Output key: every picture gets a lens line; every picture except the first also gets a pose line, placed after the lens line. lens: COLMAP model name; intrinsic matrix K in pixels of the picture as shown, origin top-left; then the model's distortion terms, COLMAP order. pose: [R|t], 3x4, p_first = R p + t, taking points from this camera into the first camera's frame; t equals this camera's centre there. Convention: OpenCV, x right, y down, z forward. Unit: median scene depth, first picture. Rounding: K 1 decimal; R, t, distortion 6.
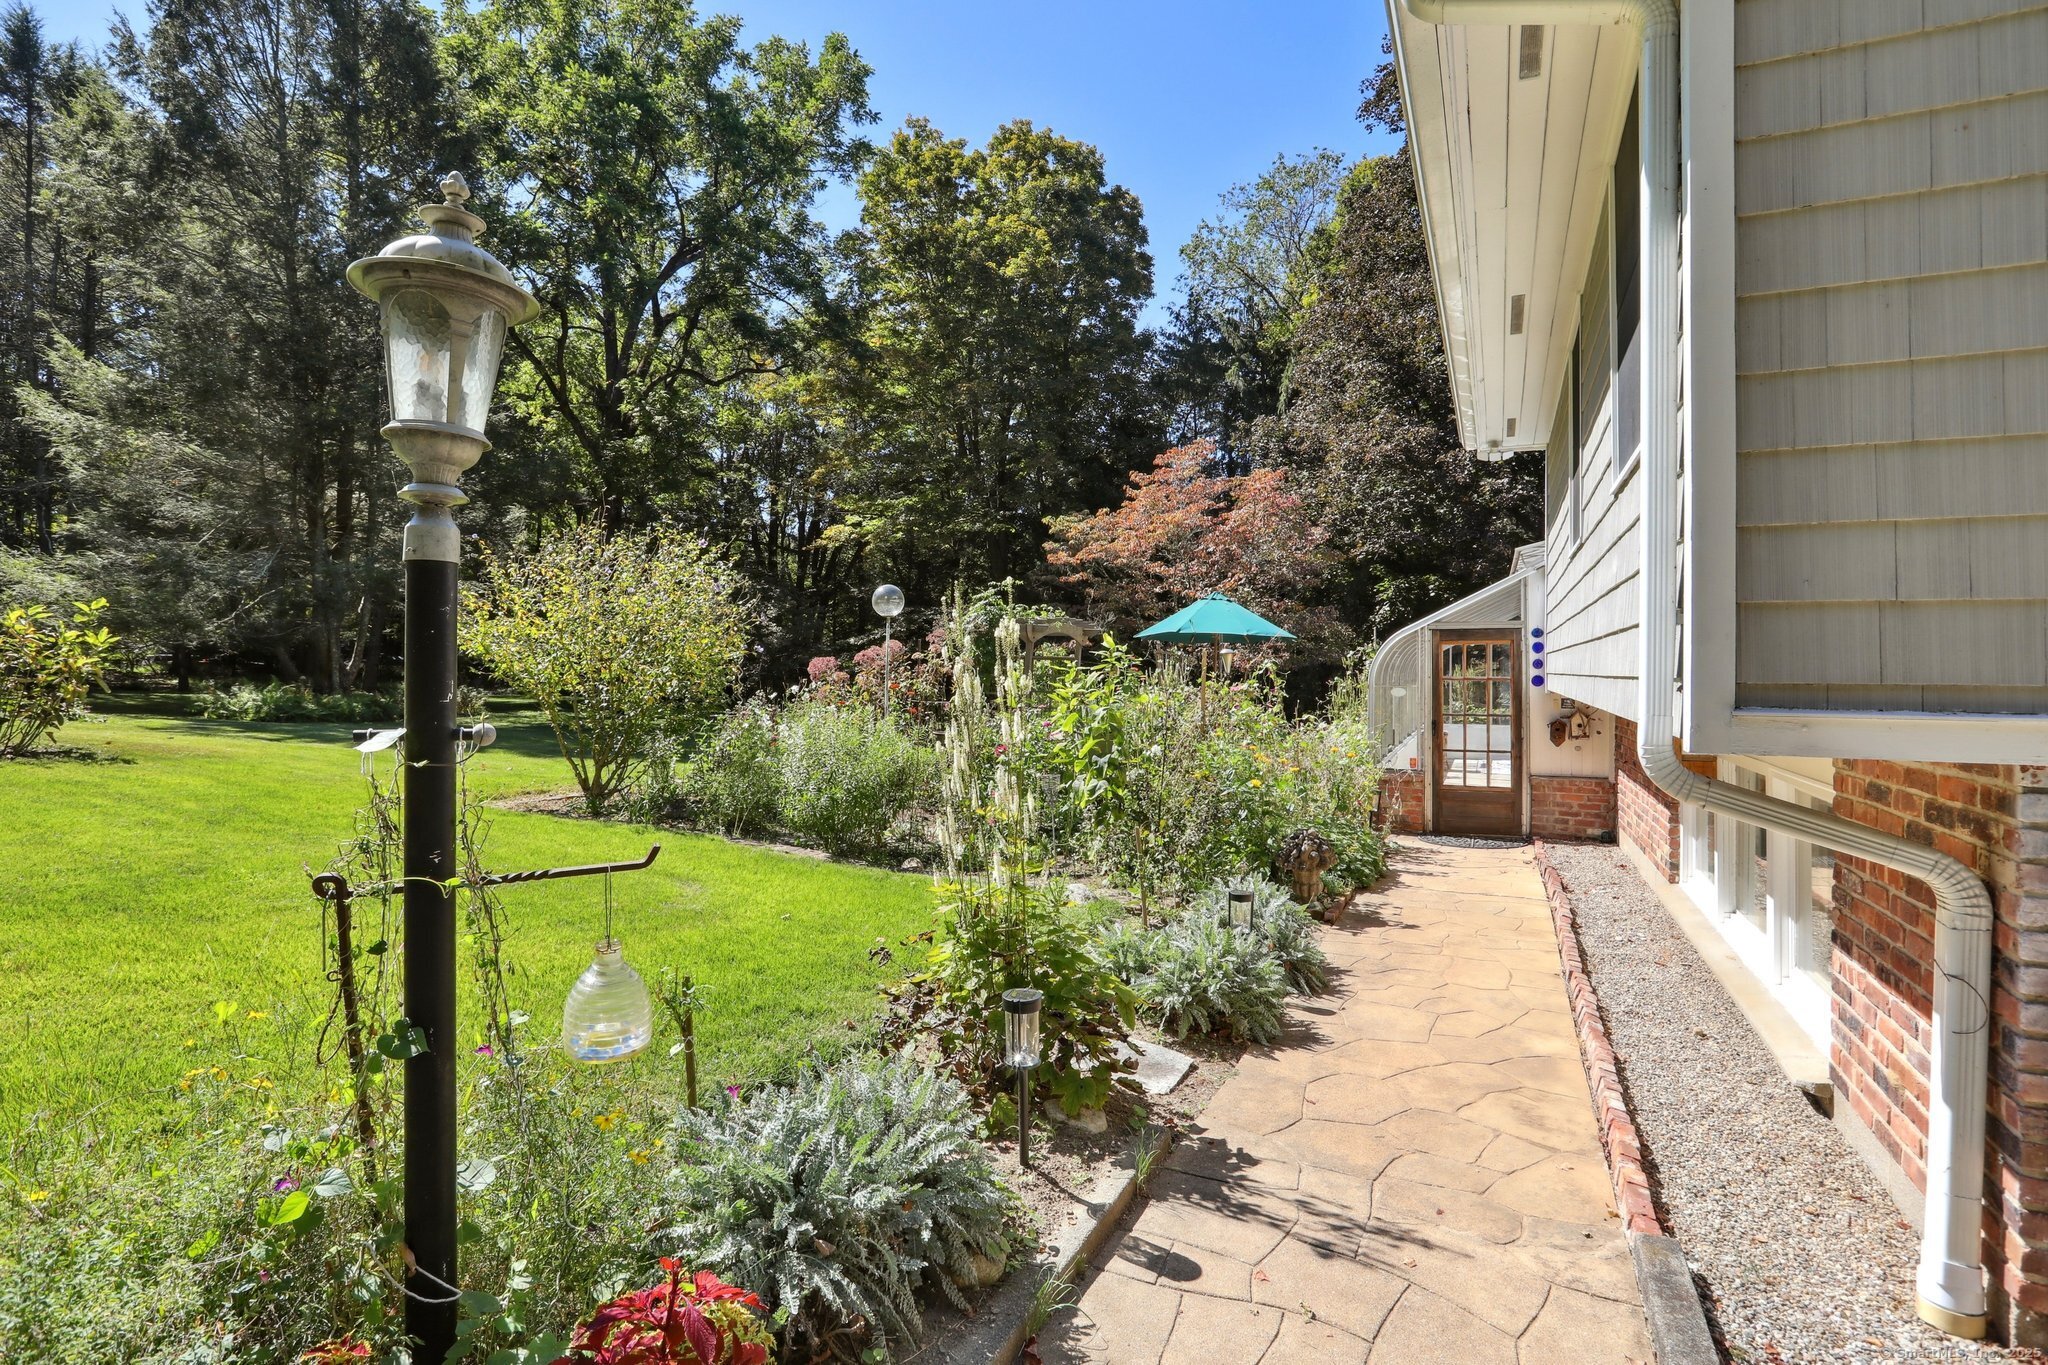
lens RADIAL K [[1048.1, 0, 1019.6], [0, 1048.1, 671.6], [0, 0, 1]] dist [0.000074, 0.000106]
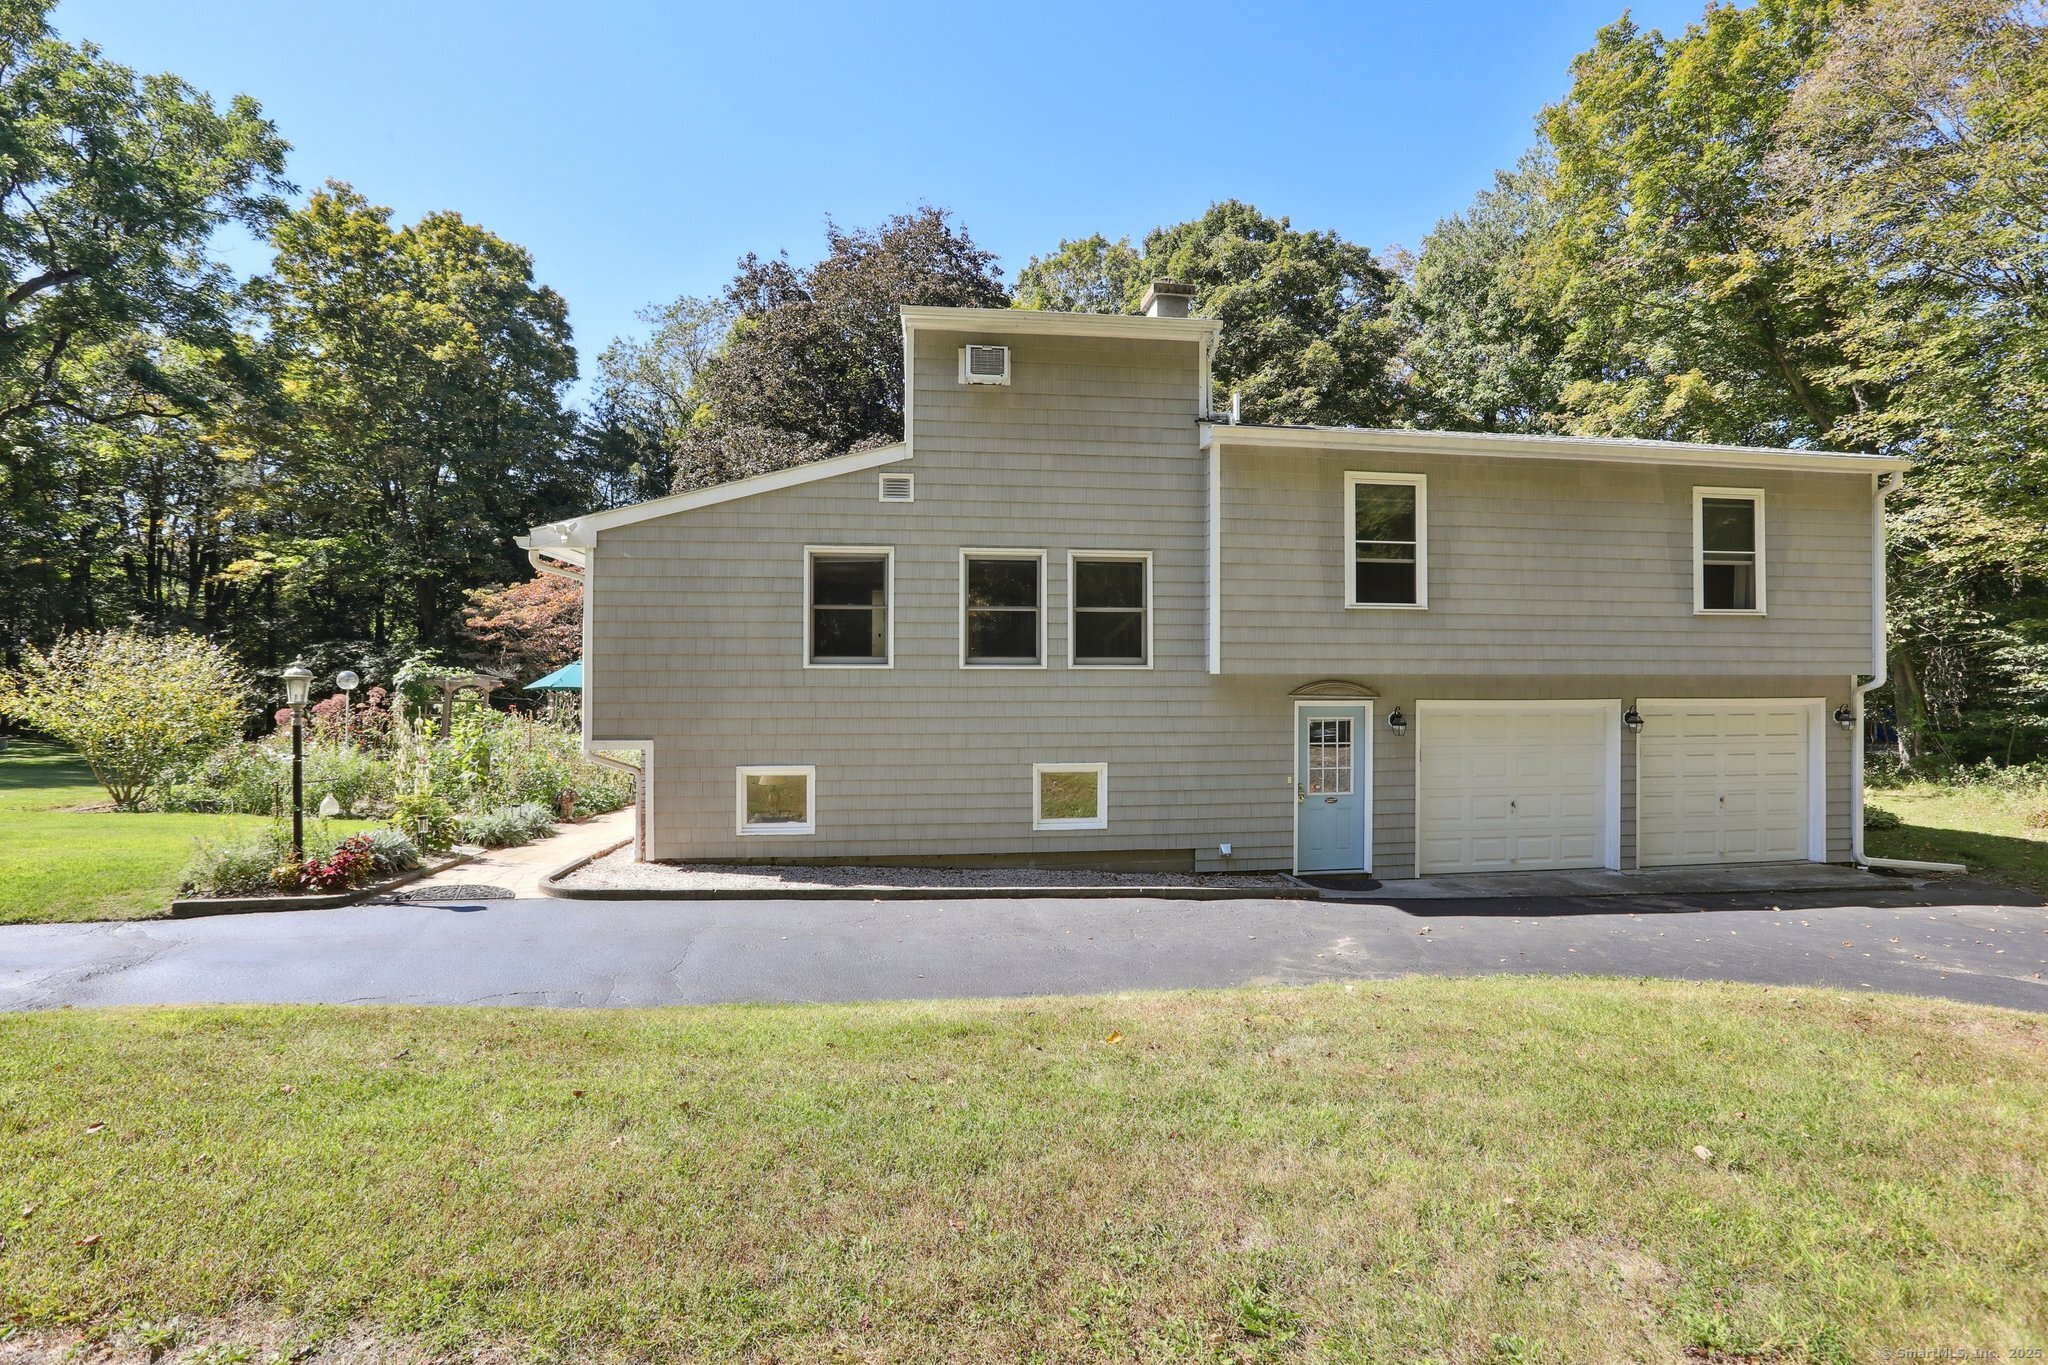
lens RADIAL K [[939.0, 0, 1034.6], [0, 939.0, 663.1], [0, 0, 1]] dist [-0.015863, 0.003042]
pose [[0.848855, 0.000482, 0.528625, 0.005790], [0.009350, 0.999829, -0.015925, -0.013674], [-0.528542, 0.018460, 0.848706, -0.205410]]
